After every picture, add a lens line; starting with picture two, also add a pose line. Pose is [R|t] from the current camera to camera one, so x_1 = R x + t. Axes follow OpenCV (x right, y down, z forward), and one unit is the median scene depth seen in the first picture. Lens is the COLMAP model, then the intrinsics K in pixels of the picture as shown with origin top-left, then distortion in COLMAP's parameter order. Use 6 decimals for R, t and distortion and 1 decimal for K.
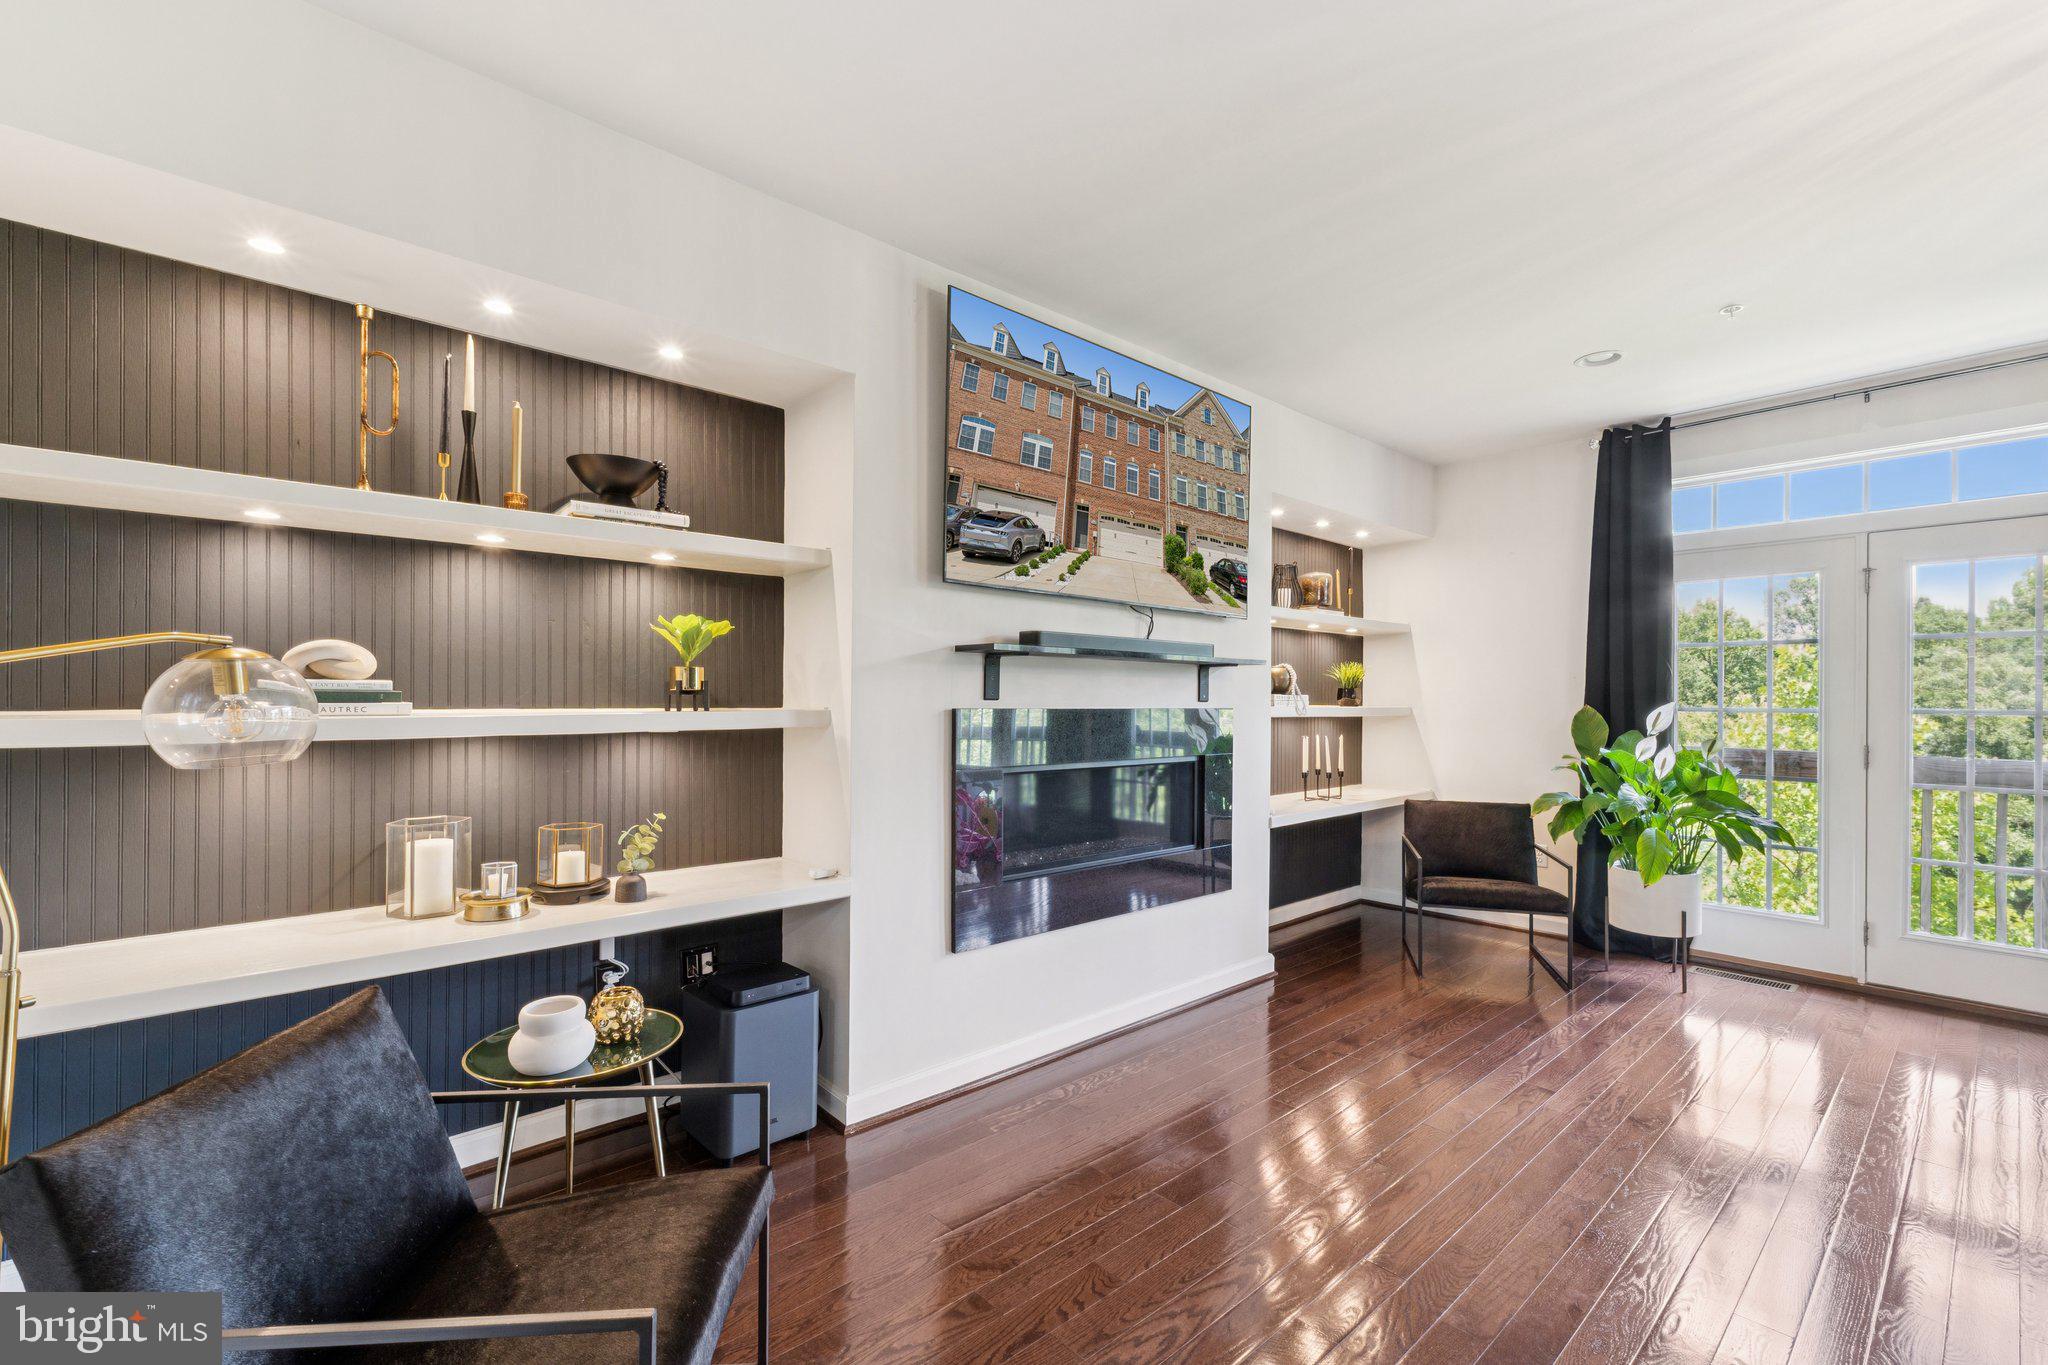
lens RADIAL K [[875.6, 0, 1034.0], [0, 875.6, 684.2], [0, 0, 1]] dist [0.001416, 0.000798]
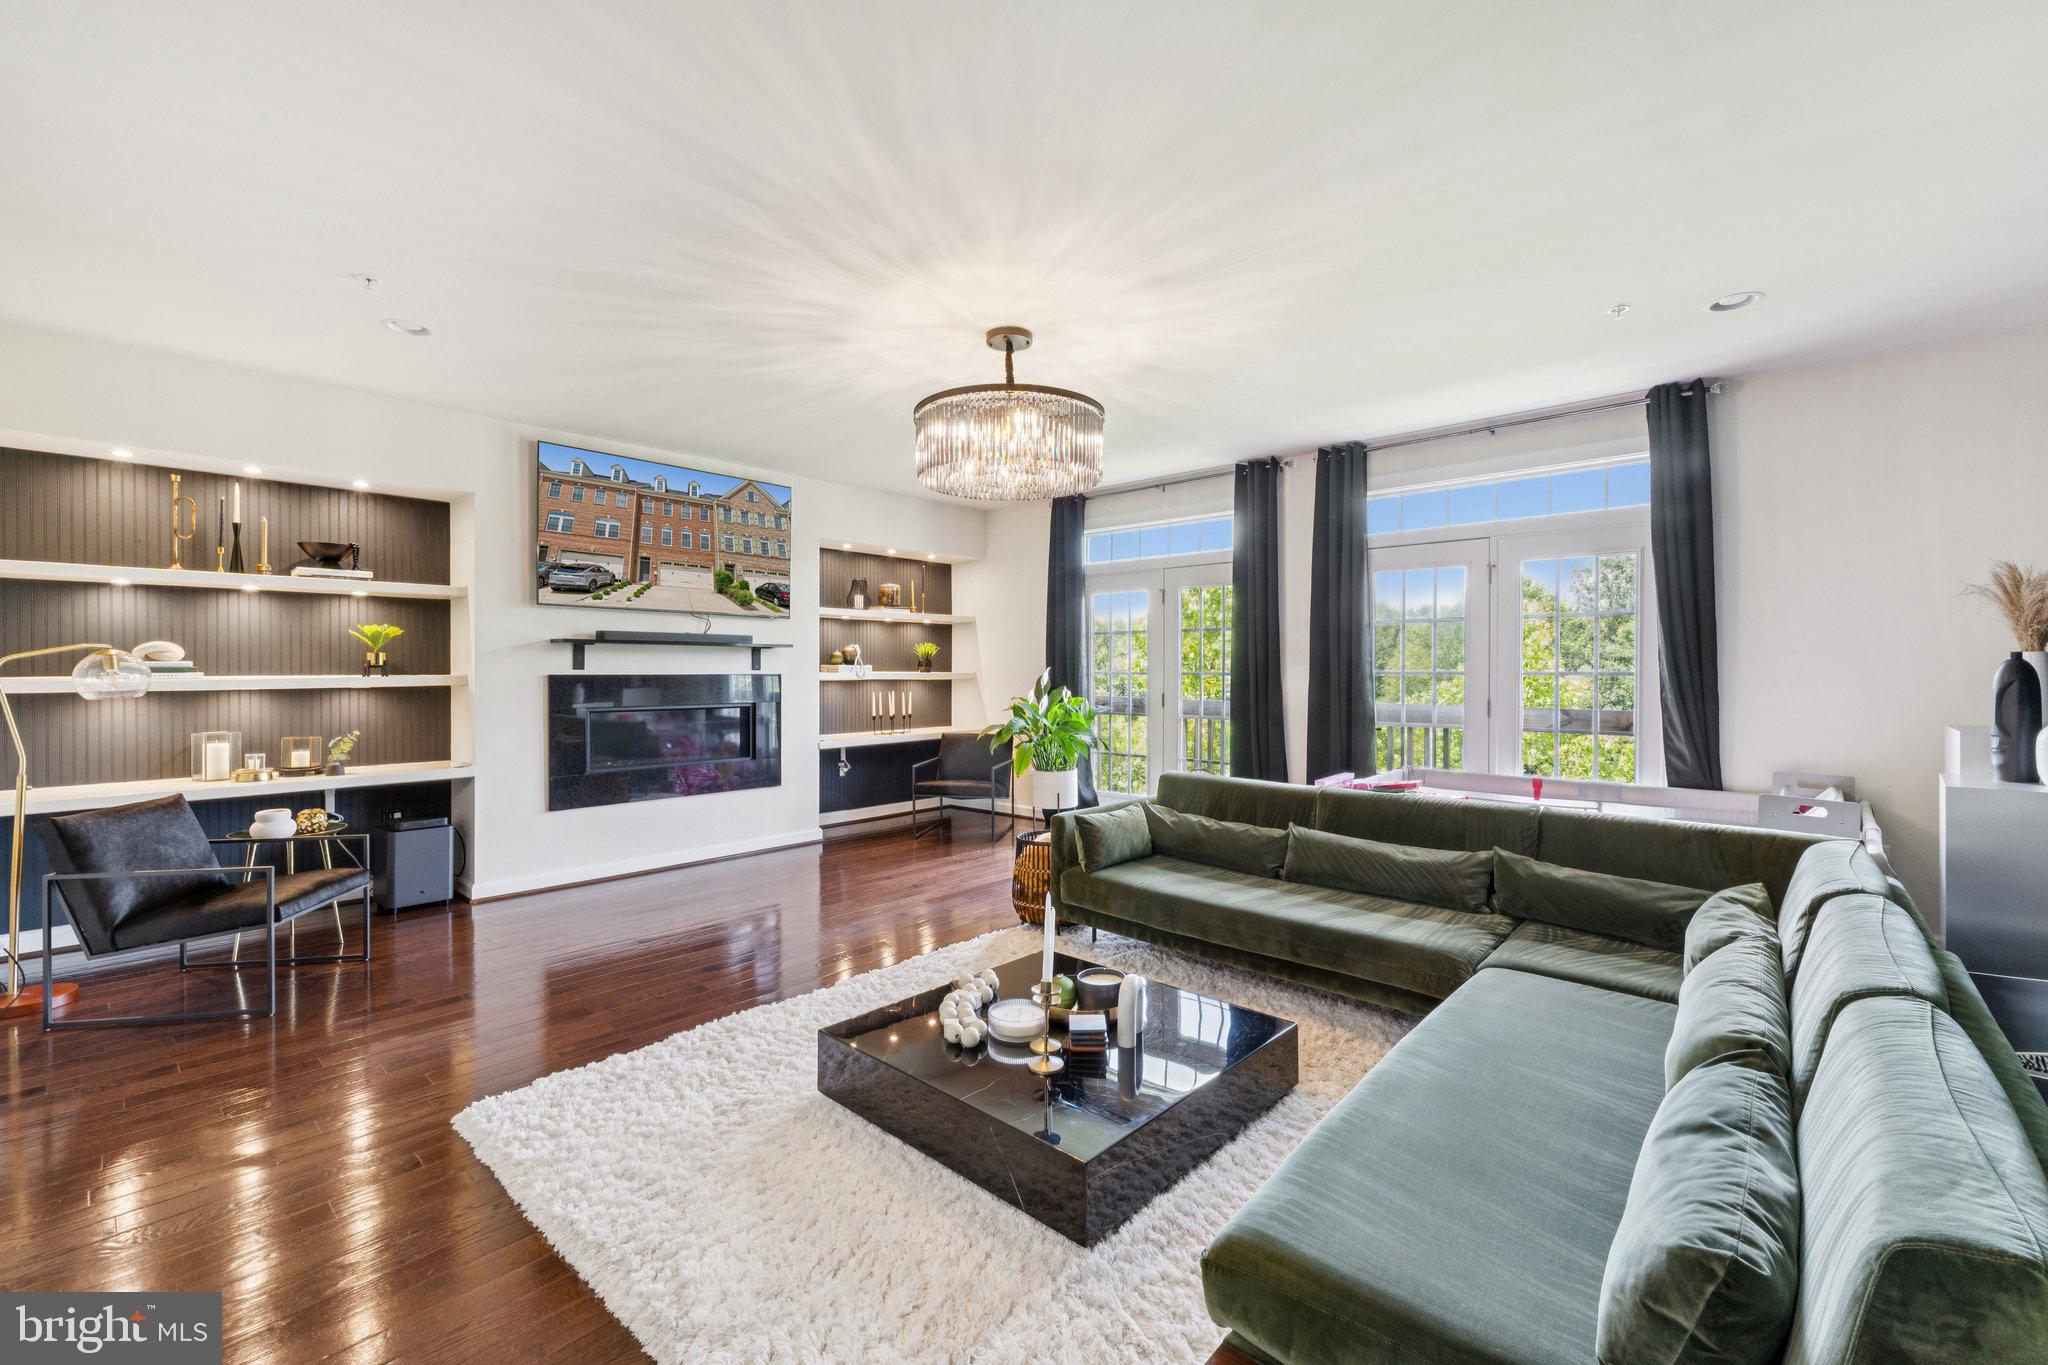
lens RADIAL K [[854.3, 0, 1029.8], [0, 854.3, 662.3], [0, 0, 1]] dist [0.001756, 0.000226]
pose [[0.993506, 0.001721, 0.113766, 0.704823], [-0.003538, 0.999869, 0.015776, -0.029646], [-0.113724, -0.016076, 0.993382, -0.865951]]
